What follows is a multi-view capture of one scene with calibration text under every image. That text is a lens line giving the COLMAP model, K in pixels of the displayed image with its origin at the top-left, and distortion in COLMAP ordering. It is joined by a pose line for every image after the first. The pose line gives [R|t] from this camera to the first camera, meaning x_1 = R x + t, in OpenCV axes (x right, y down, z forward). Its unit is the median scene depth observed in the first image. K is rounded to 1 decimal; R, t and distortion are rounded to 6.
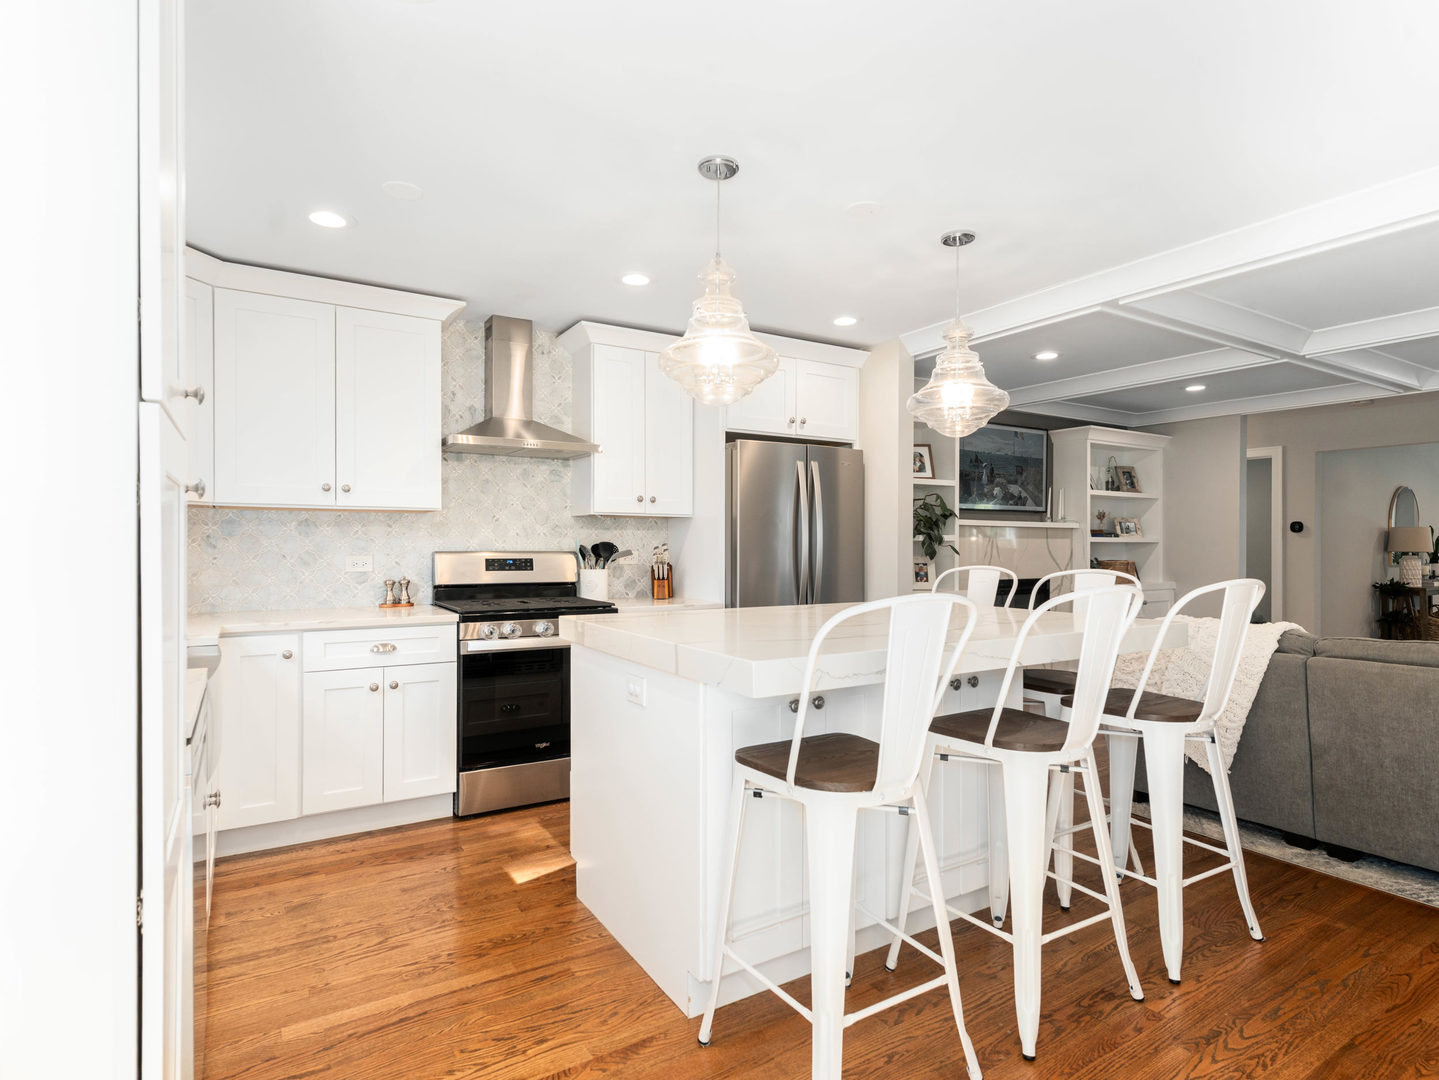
lens RADIAL K [[761.1, 0, 719.5], [0, 761.1, 540.0], [0, 0, 1]] dist [0.003062, 0.000362]
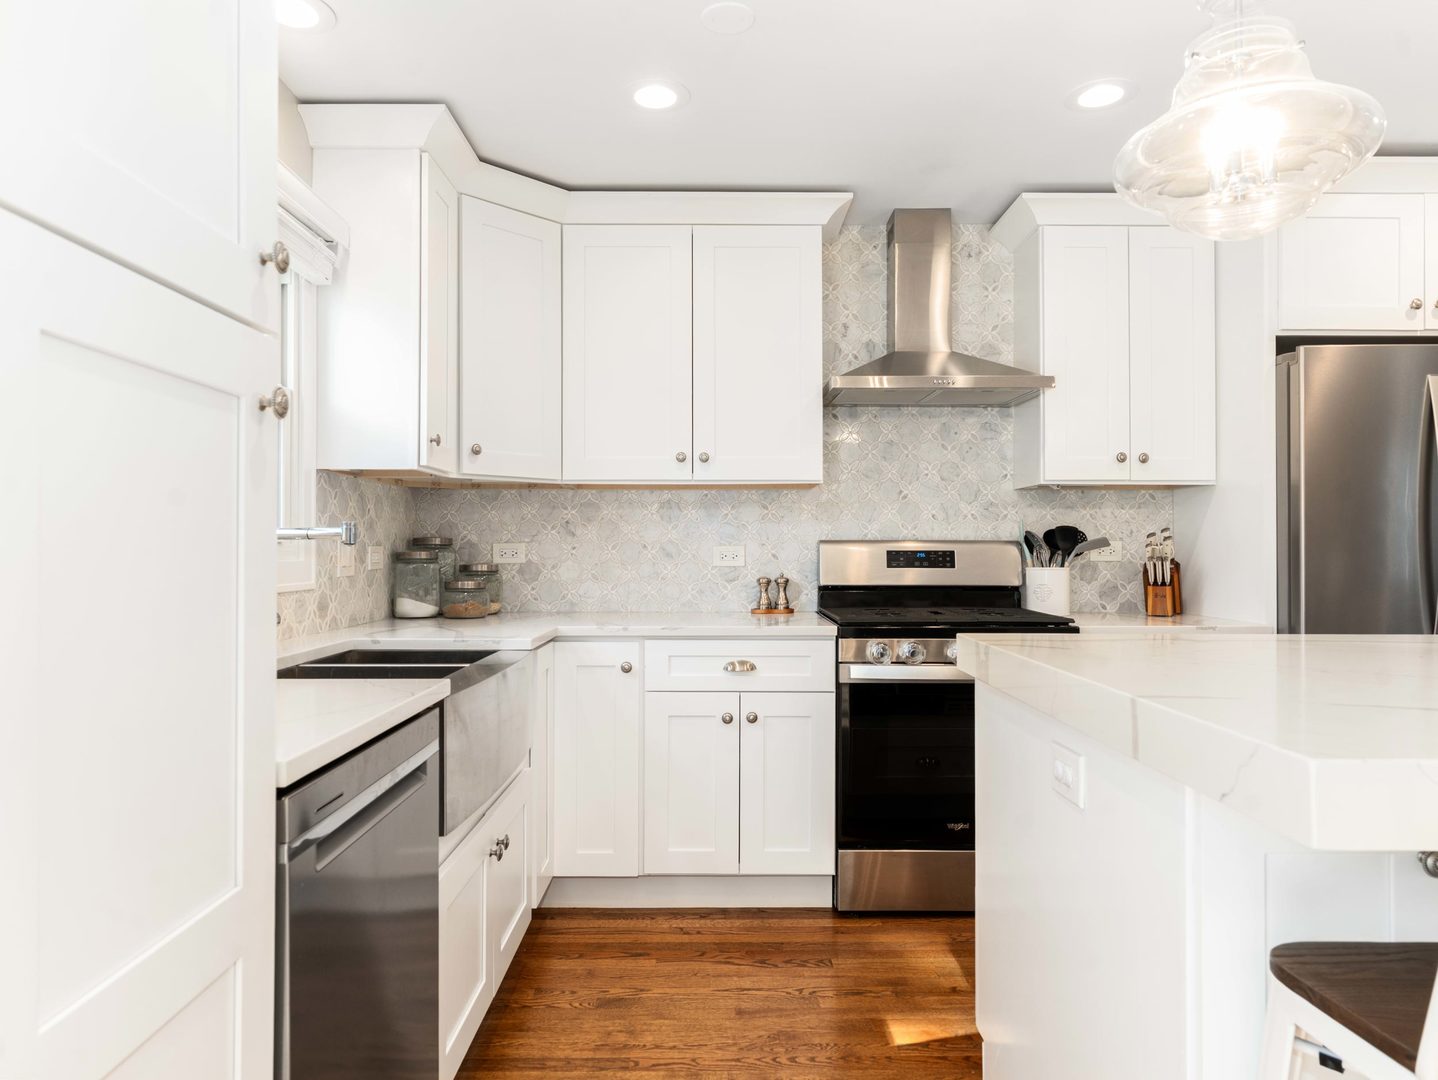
lens RADIAL K [[933.0, 0, 719.0], [0, 933.0, 540.0], [0, 0, 1]] dist [-0.009890, 0.005826]
pose [[0.854339, -0.006949, -0.519670, 0.014708], [0.005615, 0.999976, -0.004142, 0.018890], [0.519686, 0.000620, 0.854357, 0.182546]]
